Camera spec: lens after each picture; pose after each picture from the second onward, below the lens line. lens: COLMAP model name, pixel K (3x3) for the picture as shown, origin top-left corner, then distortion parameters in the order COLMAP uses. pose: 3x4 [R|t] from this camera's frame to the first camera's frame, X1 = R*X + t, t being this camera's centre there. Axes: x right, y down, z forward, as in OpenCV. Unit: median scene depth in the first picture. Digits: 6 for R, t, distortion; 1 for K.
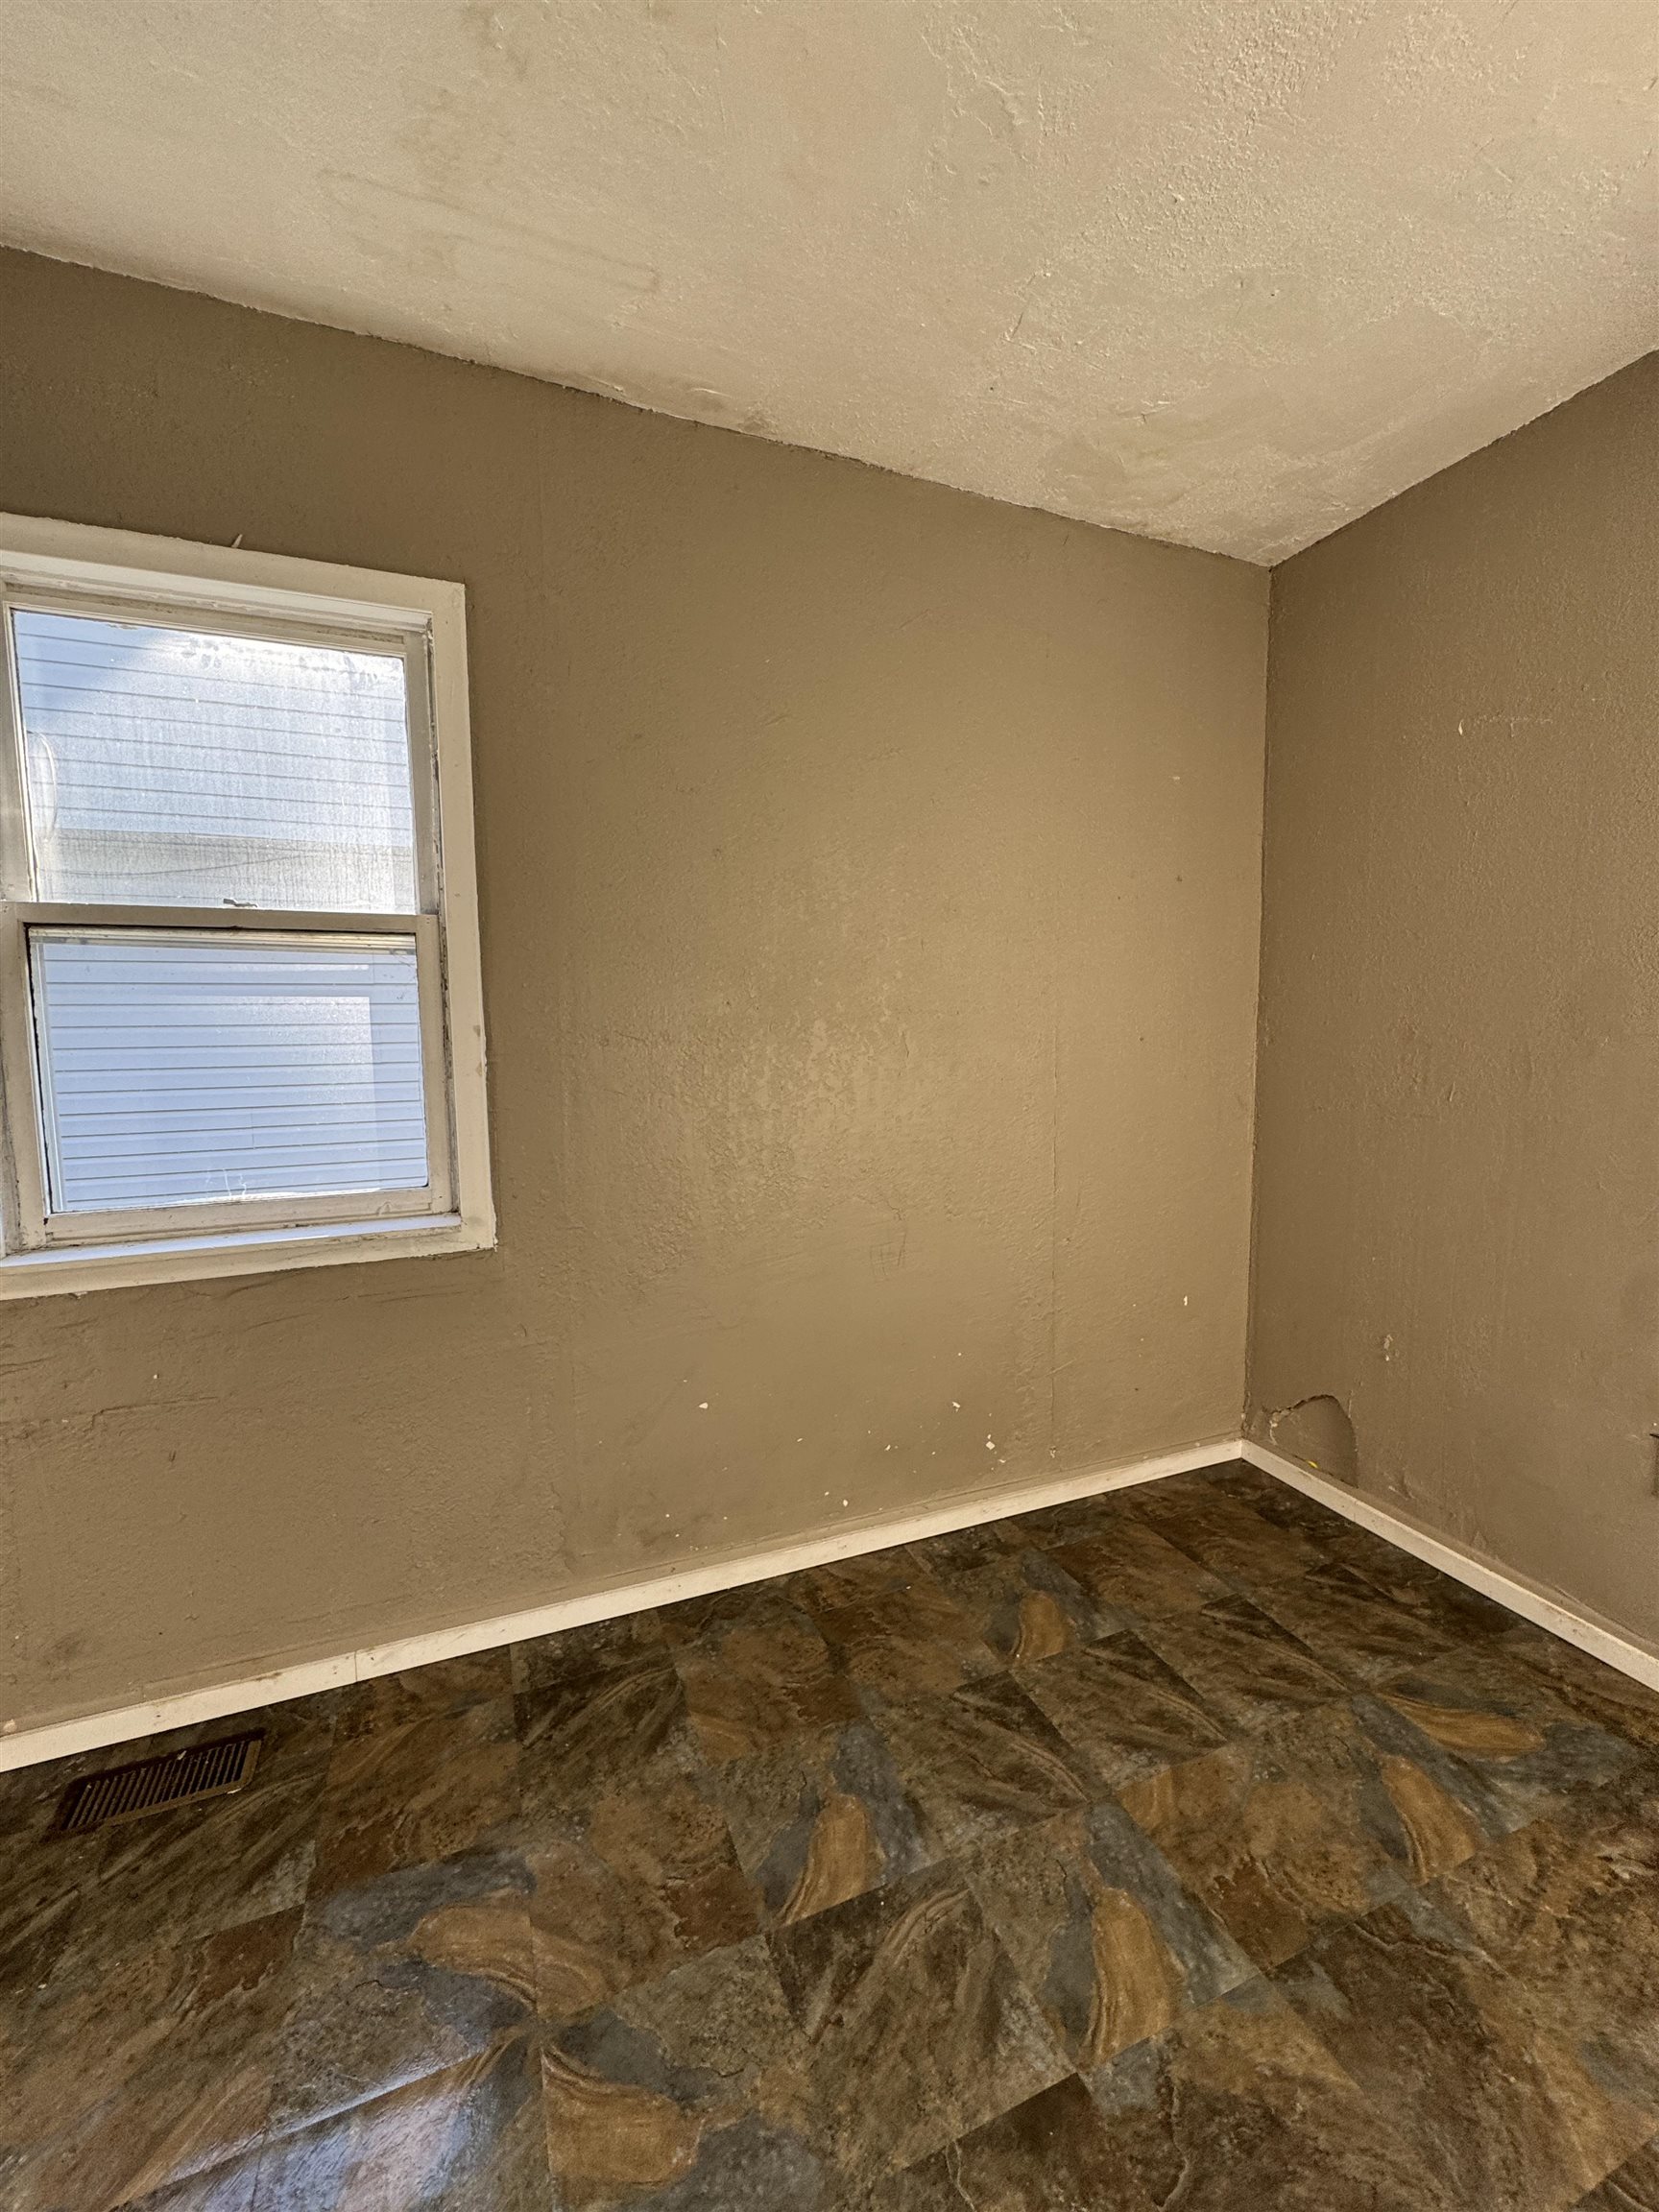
lens RADIAL K [[880.8, 0, 829.8], [0, 880.8, 1106.8], [0, 0, 1]] dist [-0.003444, 0.000418]
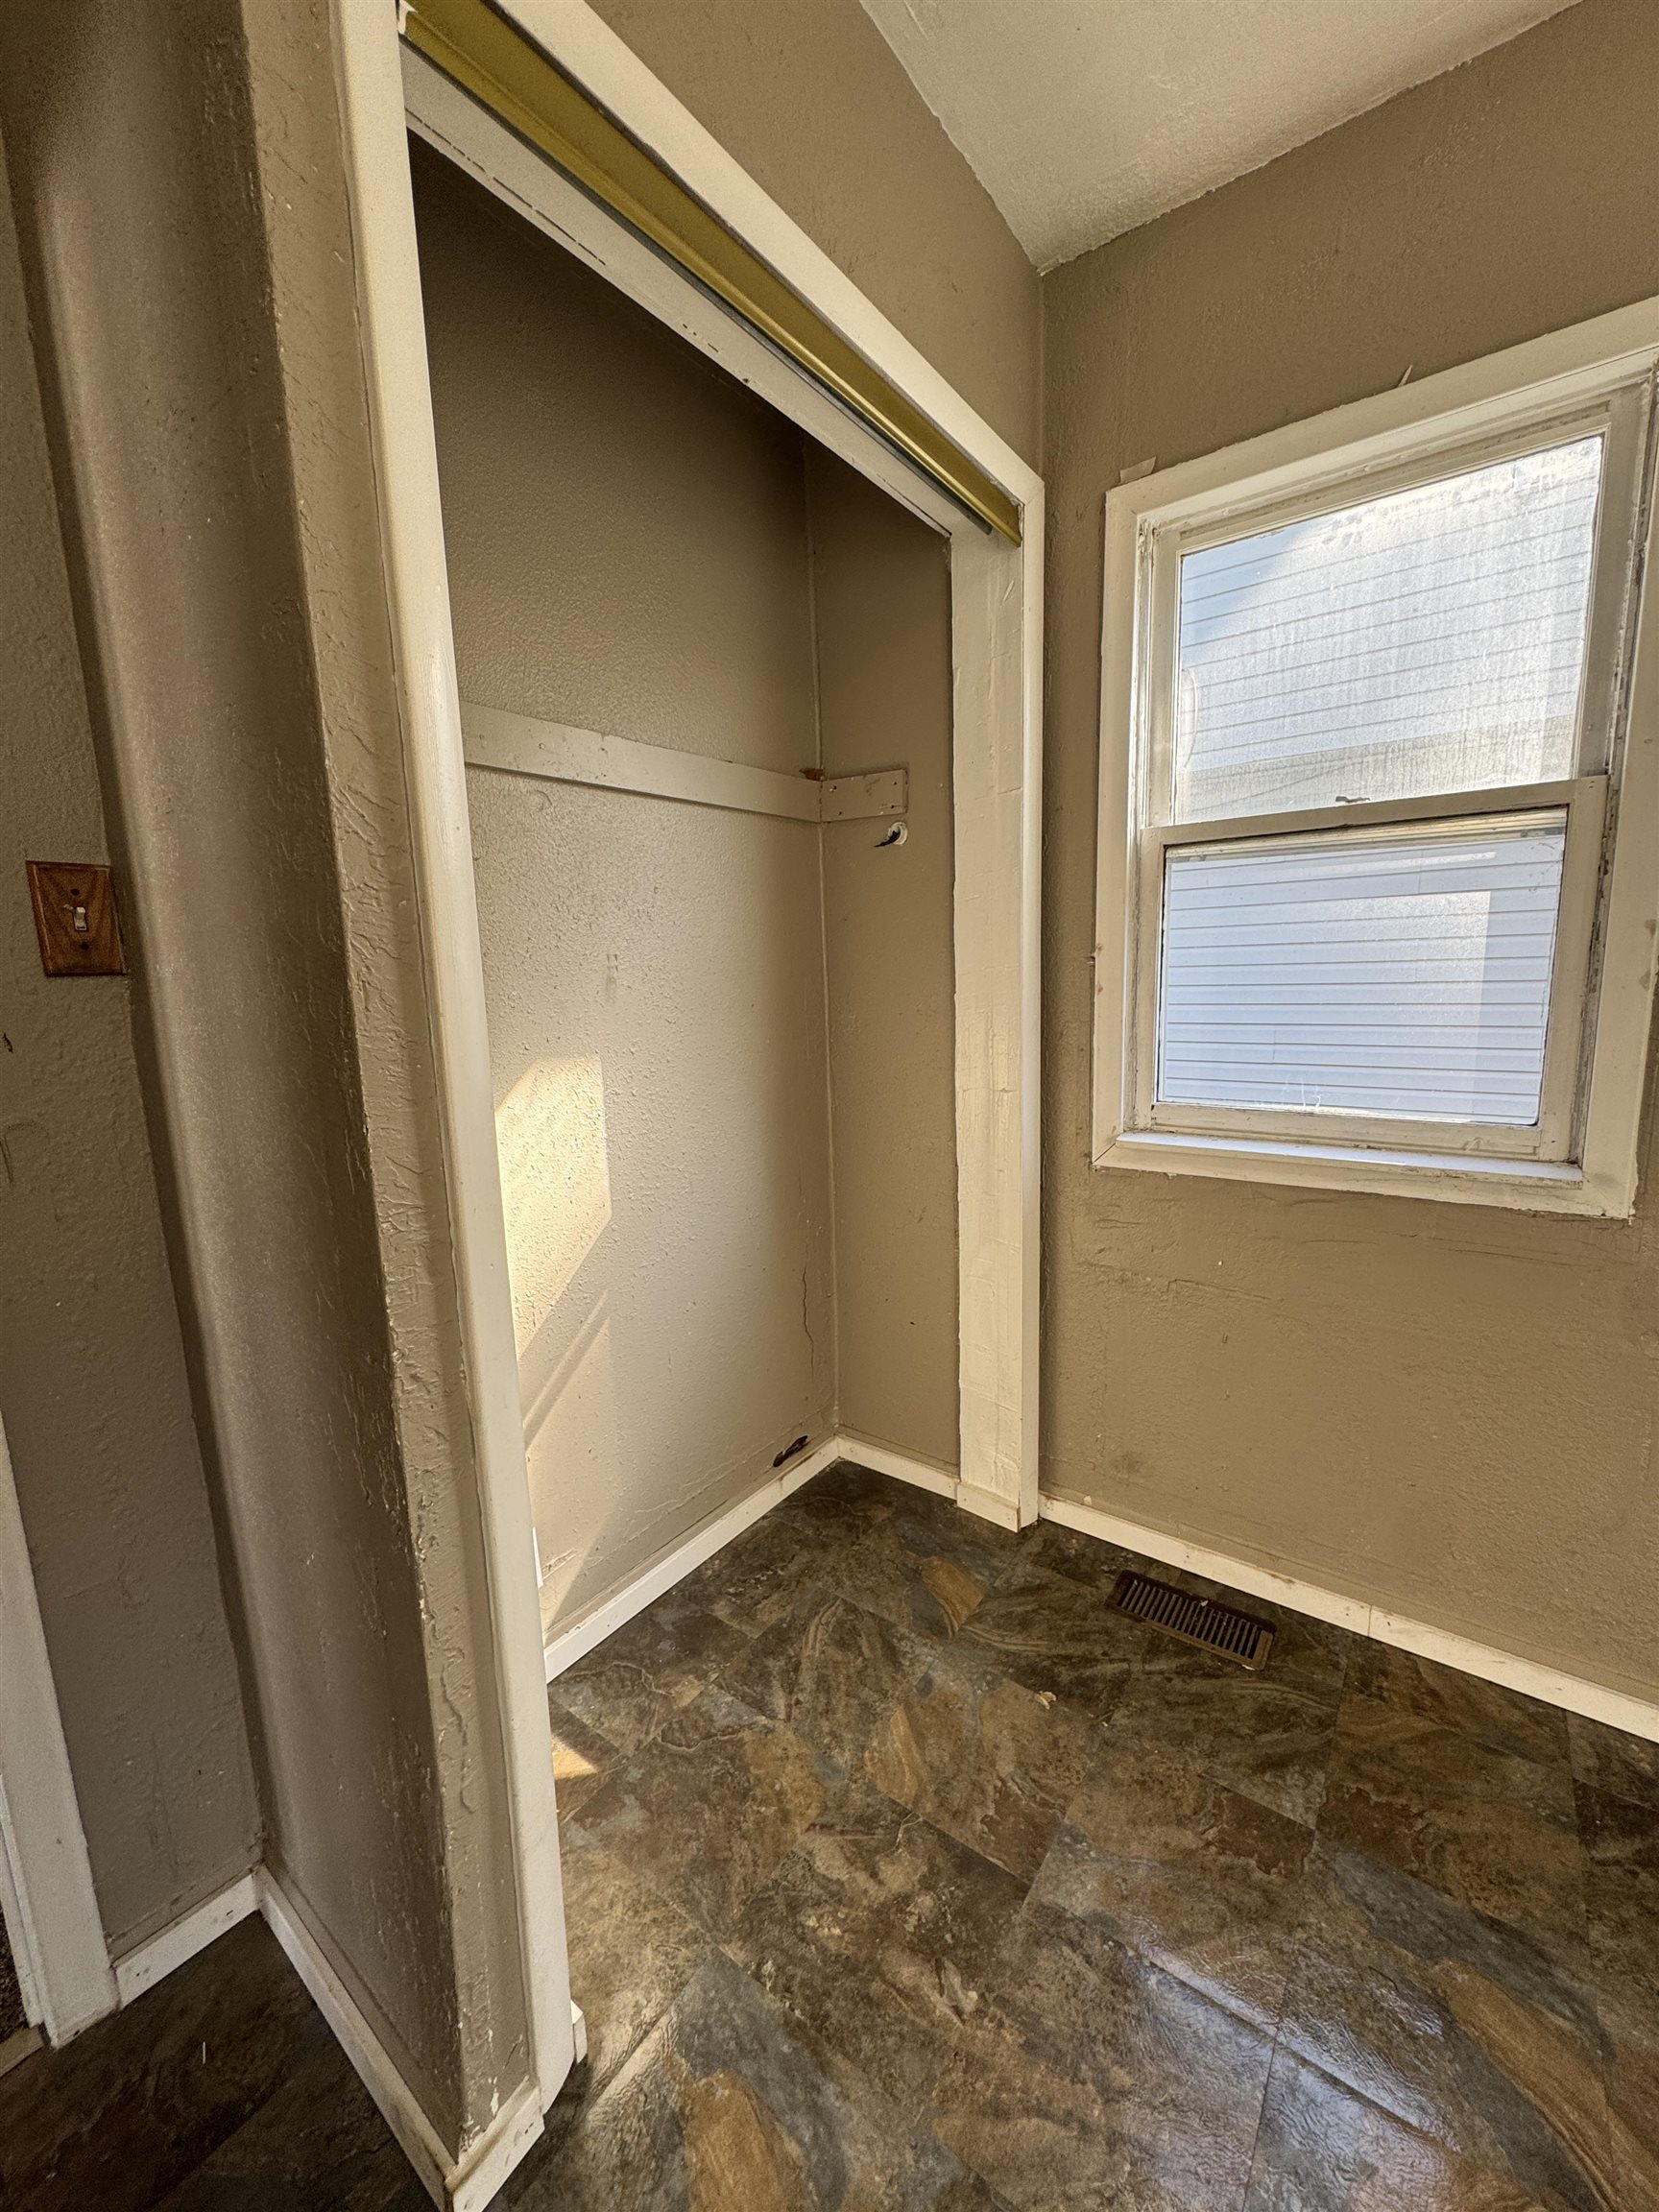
lens RADIAL K [[880.8, 0, 830.0], [0, 880.8, 1102.8], [0, 0, 1]] dist [-0.003444, 0.000418]
pose [[0.519495, 0.126013, -0.845130, -0.125394], [-0.054884, 0.991944, 0.114167, 0.014086], [0.852709, -0.012925, 0.522227, 0.028529]]
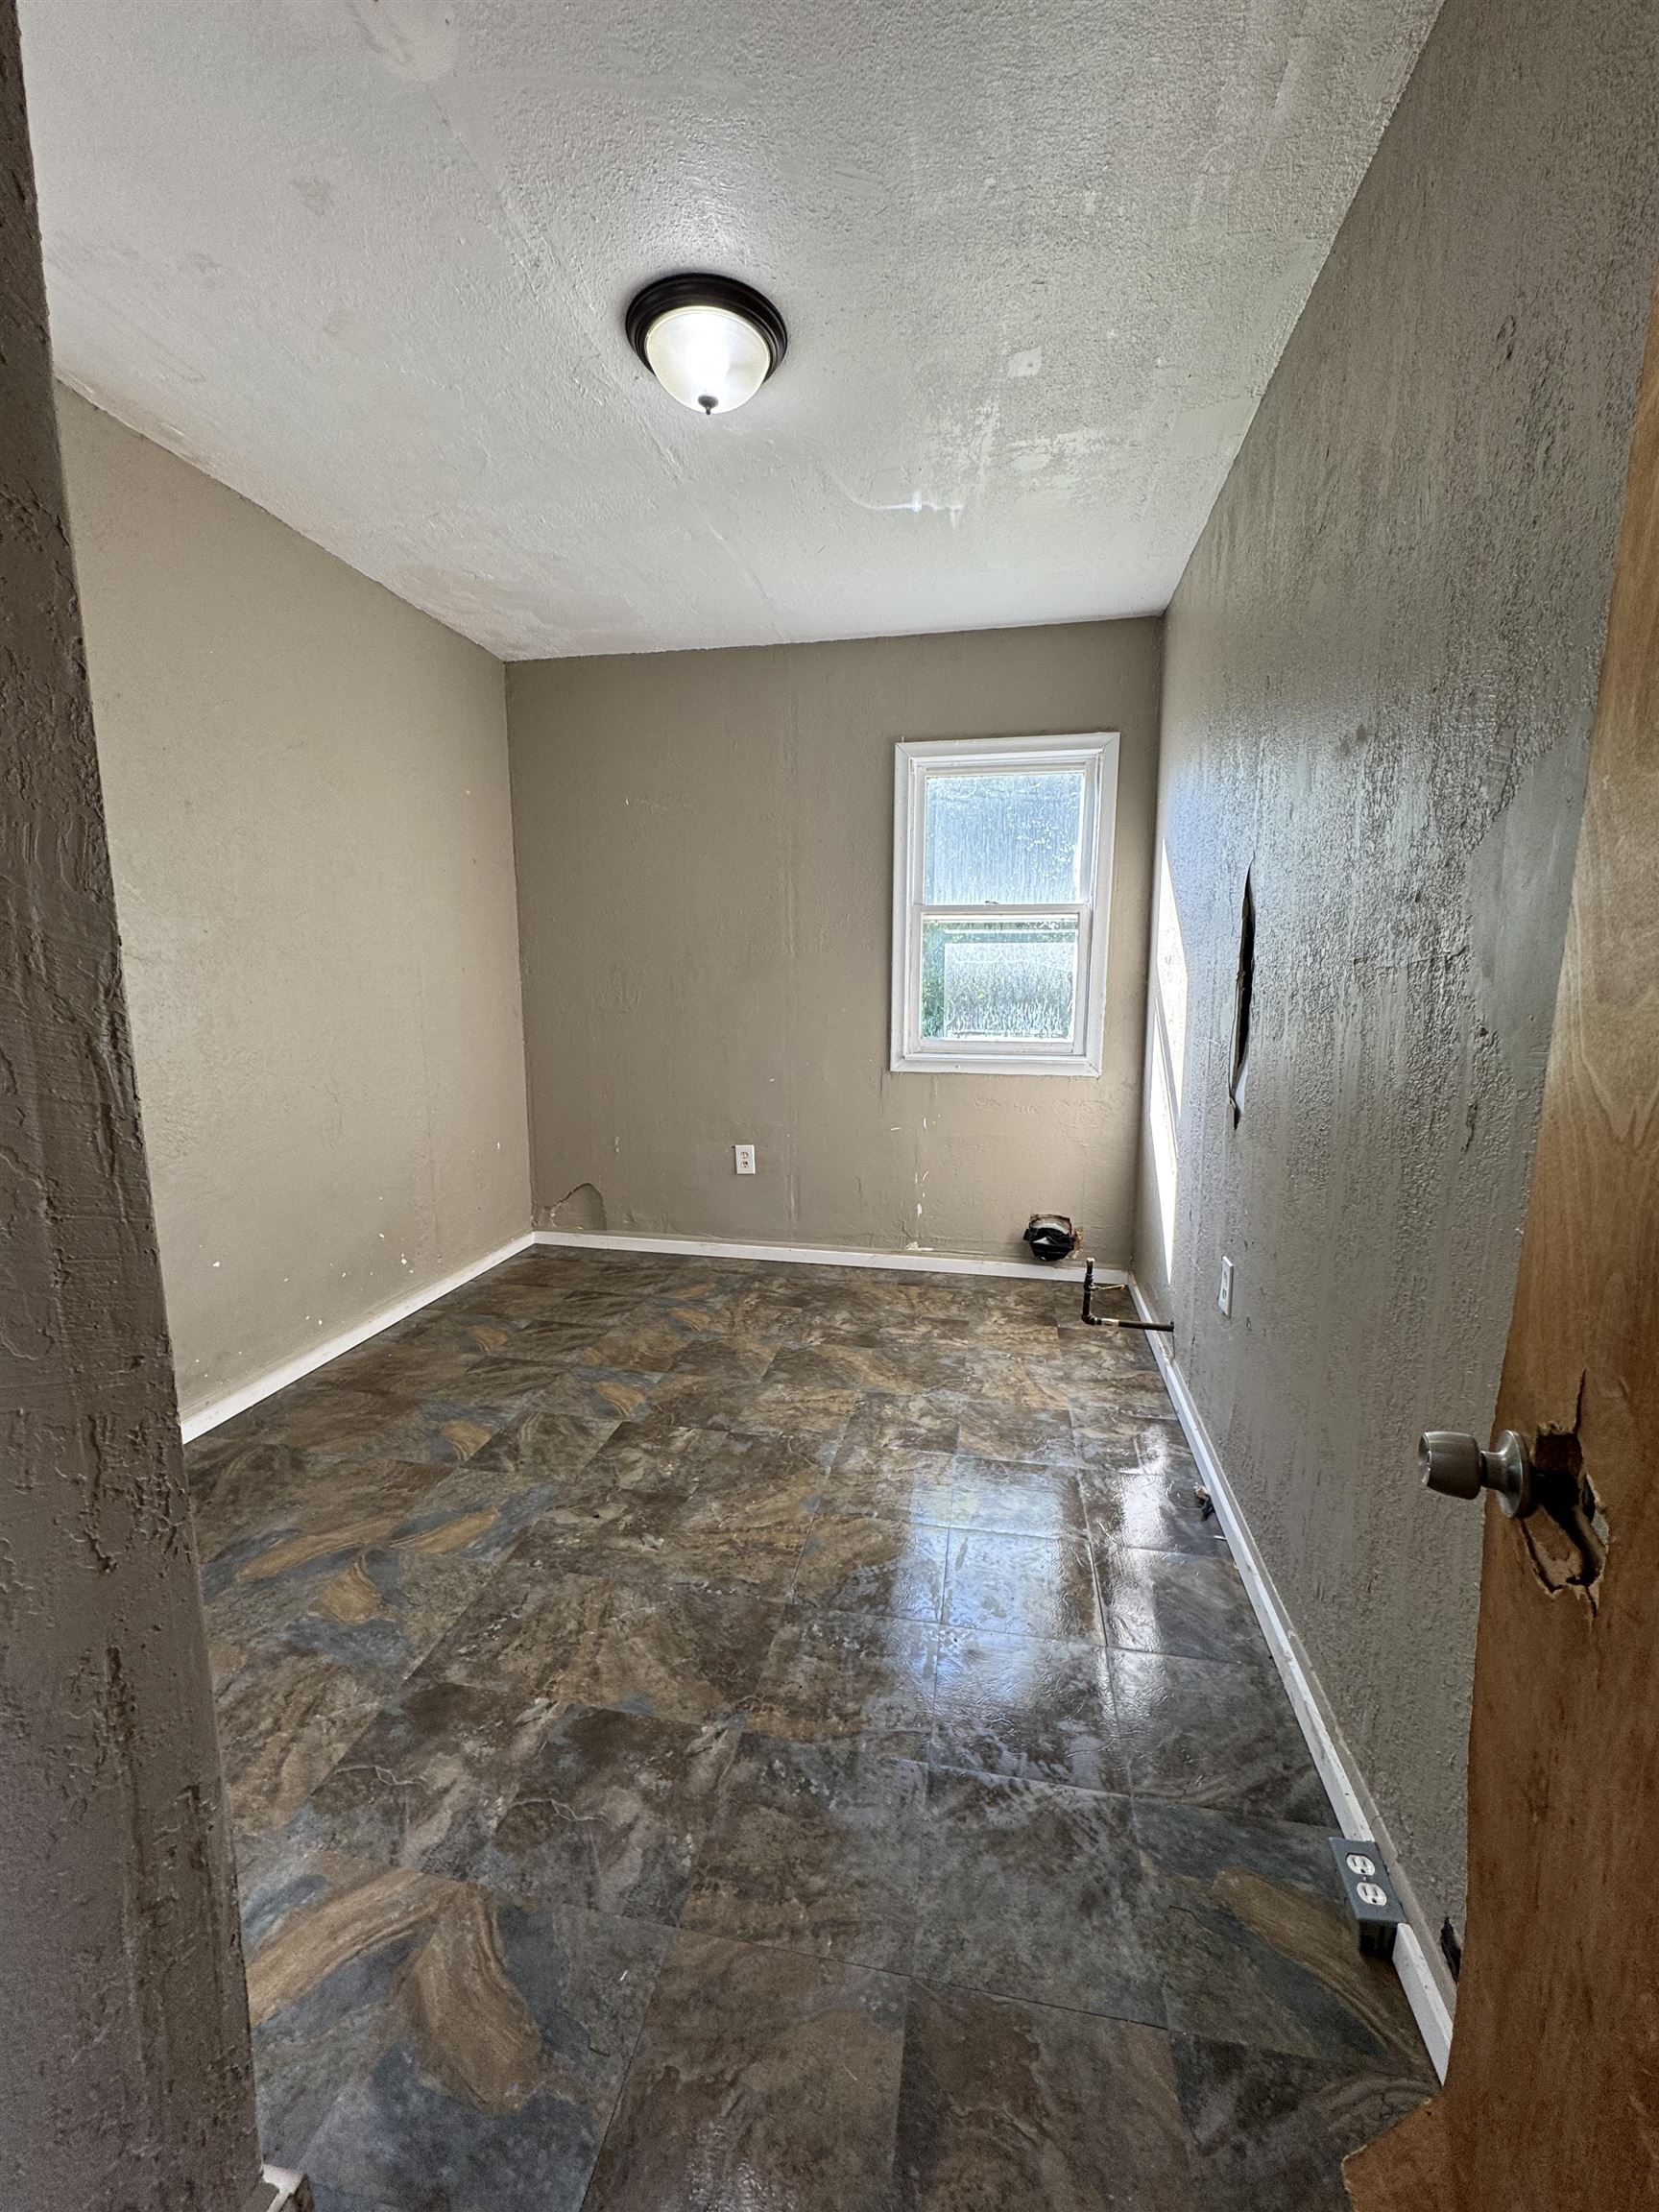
lens RADIAL K [[880.8, 0, 826.2], [0, 880.8, 1105.4], [0, 0, 1]] dist [-0.003444, 0.000418]
pose [[0.550277, -0.113968, 0.827168, -0.861163], [0.069840, 0.993452, 0.090418, 0.091530], [-0.832056, 0.008015, 0.554634, -0.494083]]
